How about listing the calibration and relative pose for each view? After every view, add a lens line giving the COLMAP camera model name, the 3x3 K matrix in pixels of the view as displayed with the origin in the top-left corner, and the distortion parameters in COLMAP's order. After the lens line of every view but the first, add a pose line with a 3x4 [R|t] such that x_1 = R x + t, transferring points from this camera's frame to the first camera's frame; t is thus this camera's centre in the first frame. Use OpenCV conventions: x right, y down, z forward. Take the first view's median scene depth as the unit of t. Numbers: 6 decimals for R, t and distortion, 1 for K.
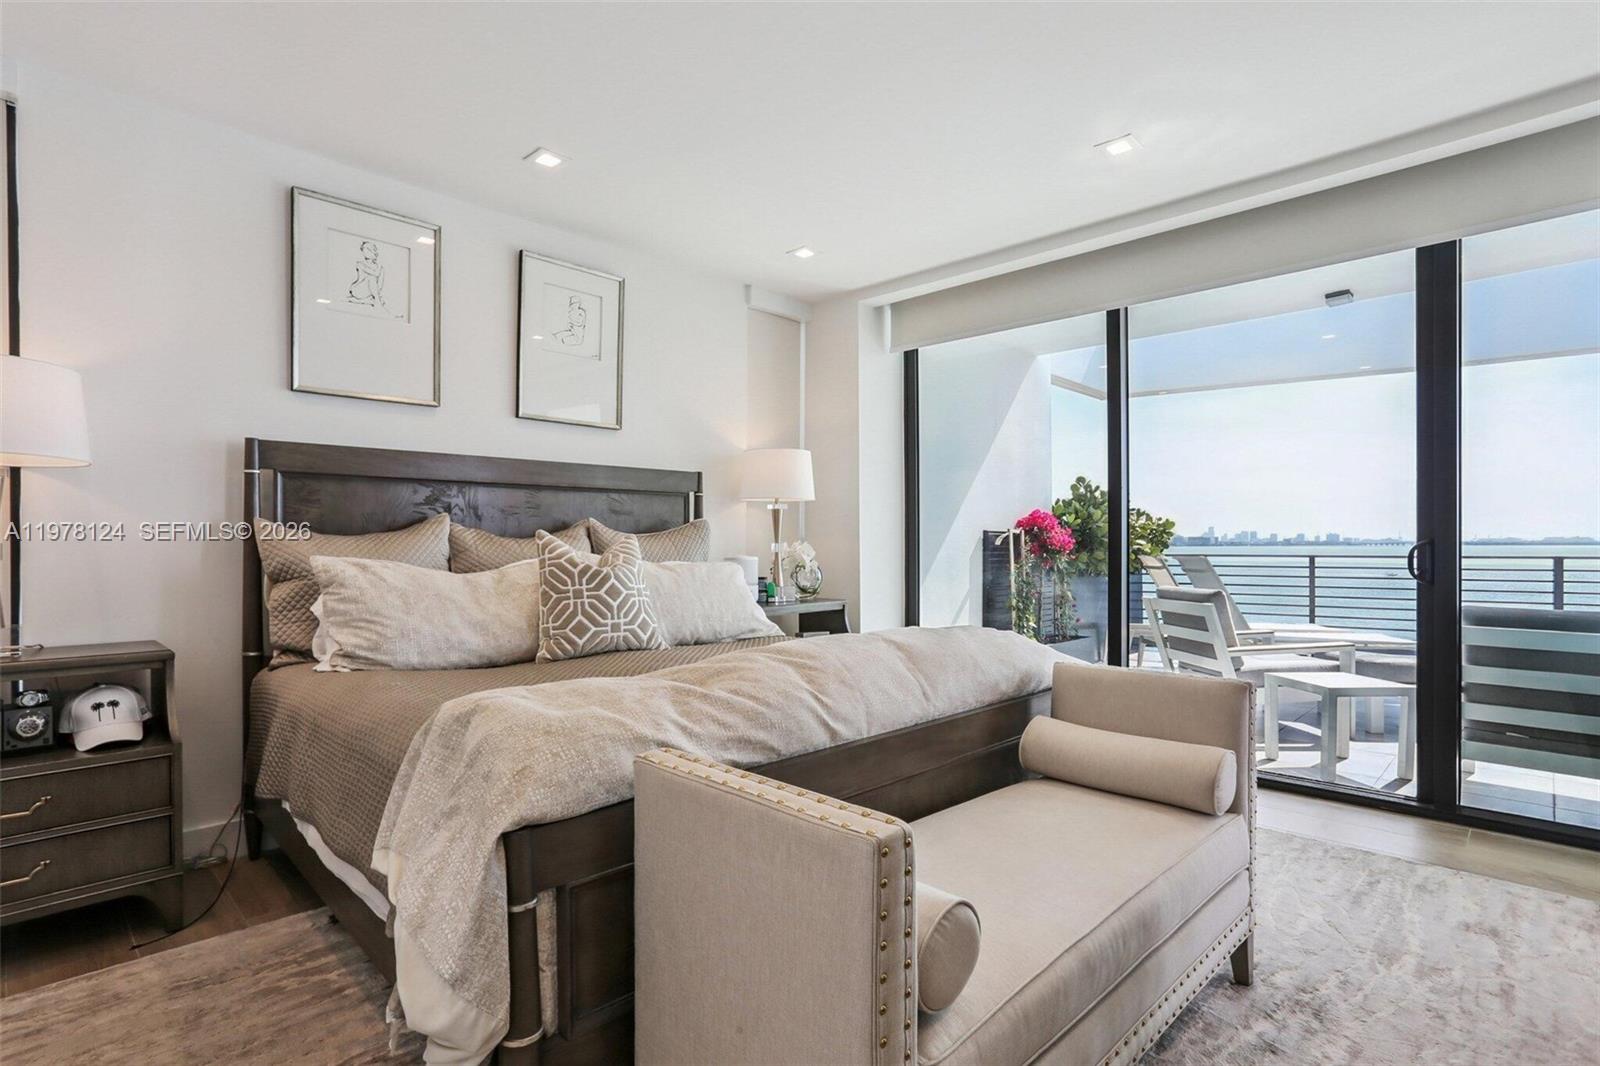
lens RADIAL K [[801.3, 0, 790.0], [0, 801.3, 534.2], [0, 0, 1]] dist [-0.020937, 0.009026]
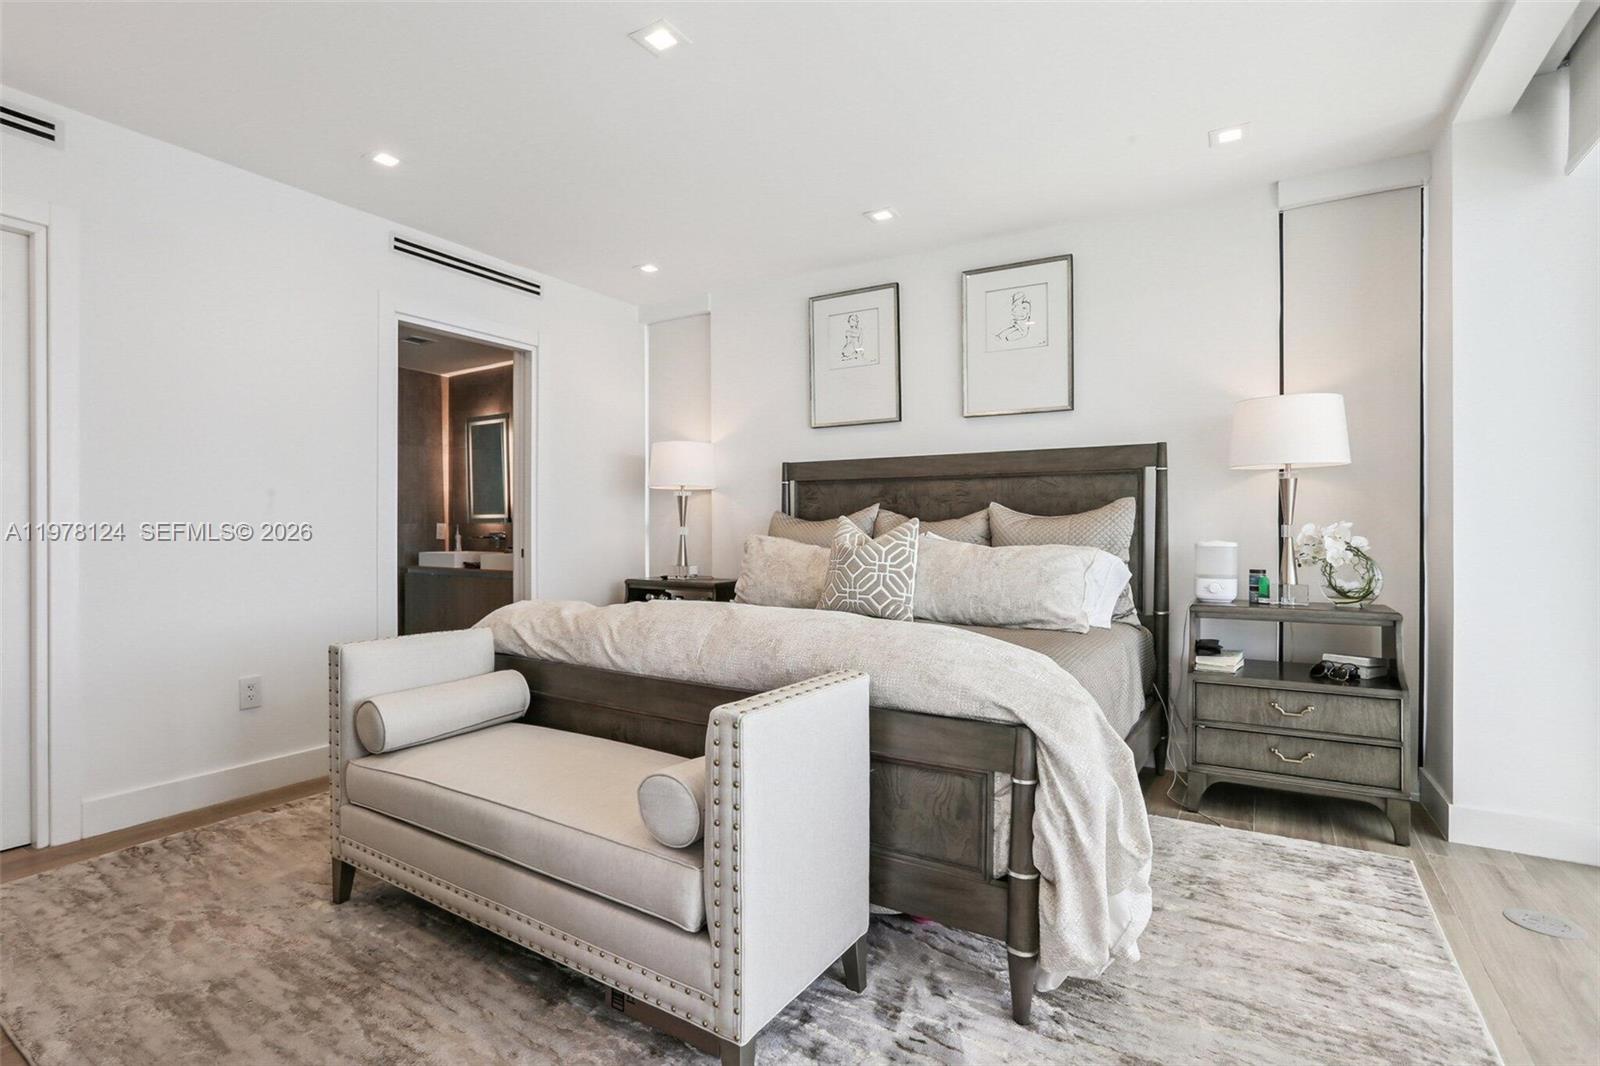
lens RADIAL K [[801.3, 0, 787.6], [0, 801.3, 534.2], [0, 0, 1]] dist [-0.020937, 0.009026]
pose [[0.245915, 0.009647, -0.969243, 0.874234], [0.011678, 0.999848, 0.012914, 0.005964], [0.969221, -0.014495, 0.245765, 0.562798]]
